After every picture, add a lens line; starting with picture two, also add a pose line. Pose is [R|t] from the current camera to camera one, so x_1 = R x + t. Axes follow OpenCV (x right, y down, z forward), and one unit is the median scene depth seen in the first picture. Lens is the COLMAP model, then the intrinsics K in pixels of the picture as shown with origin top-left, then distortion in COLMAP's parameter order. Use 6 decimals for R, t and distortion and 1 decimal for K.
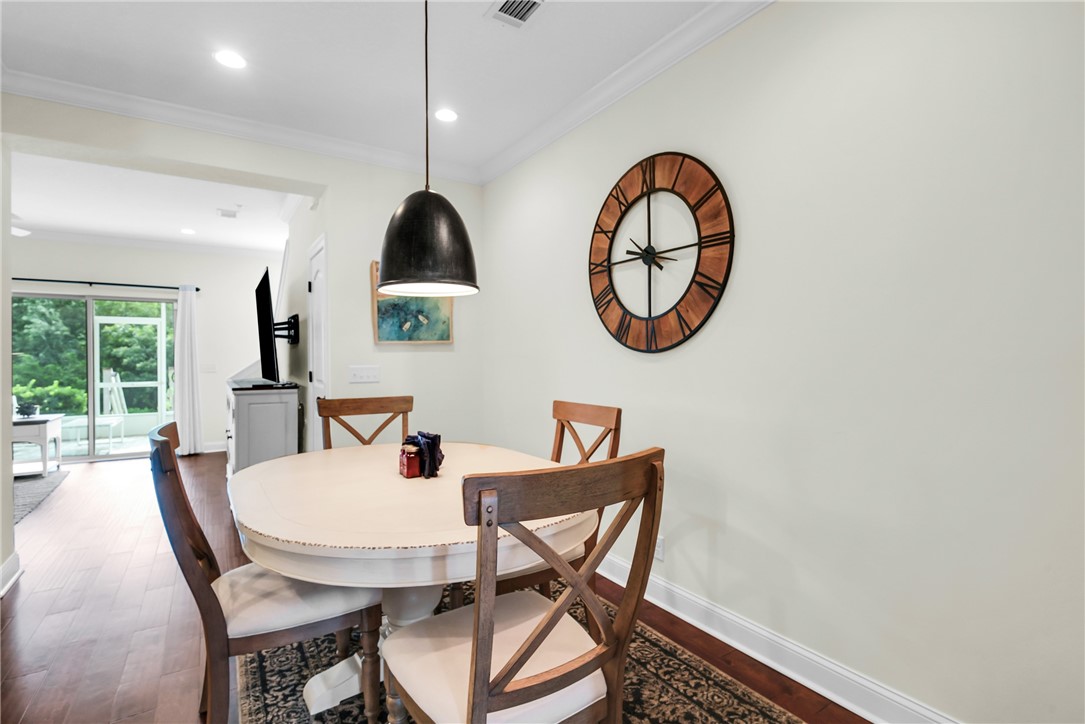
lens RADIAL K [[512.7, 0, 535.2], [0, 512.7, 364.4], [0, 0, 1]] dist [-0.001875, -0.001322]
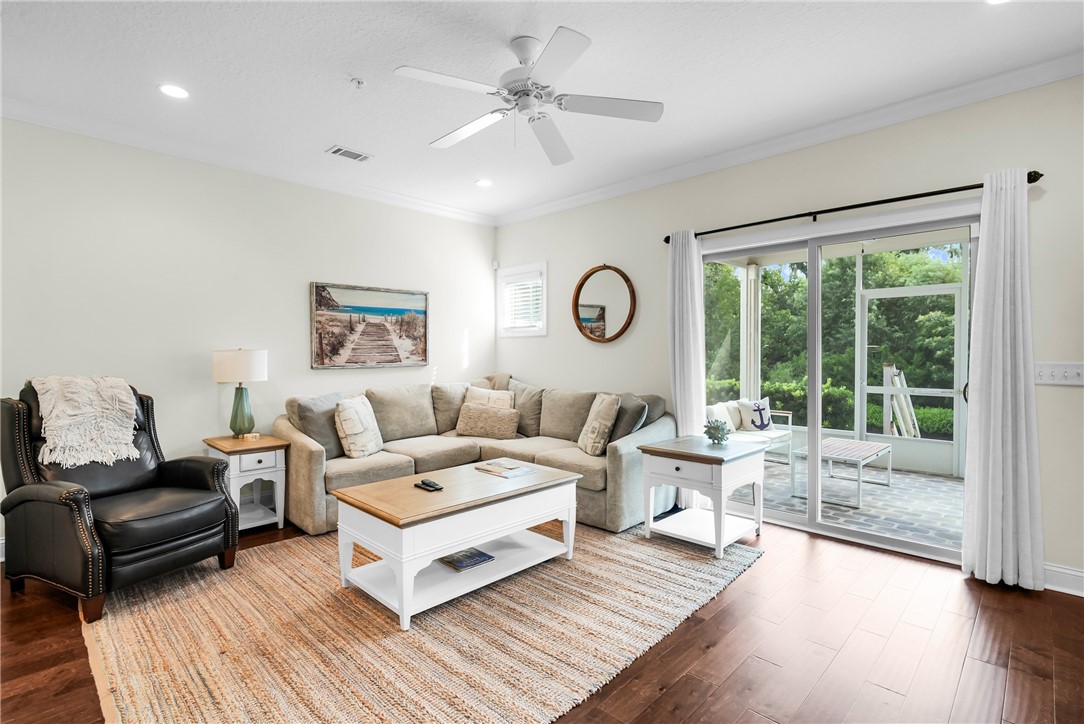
lens RADIAL K [[512.2, 0, 534.5], [0, 512.2, 362.4], [0, 0, 1]] dist [-0.001875, -0.001322]
pose [[0.213284, 0.018632, -0.976812, -0.335504], [-0.006655, 0.999823, 0.017618, -0.006943], [0.976967, 0.002744, 0.213371, 0.511367]]
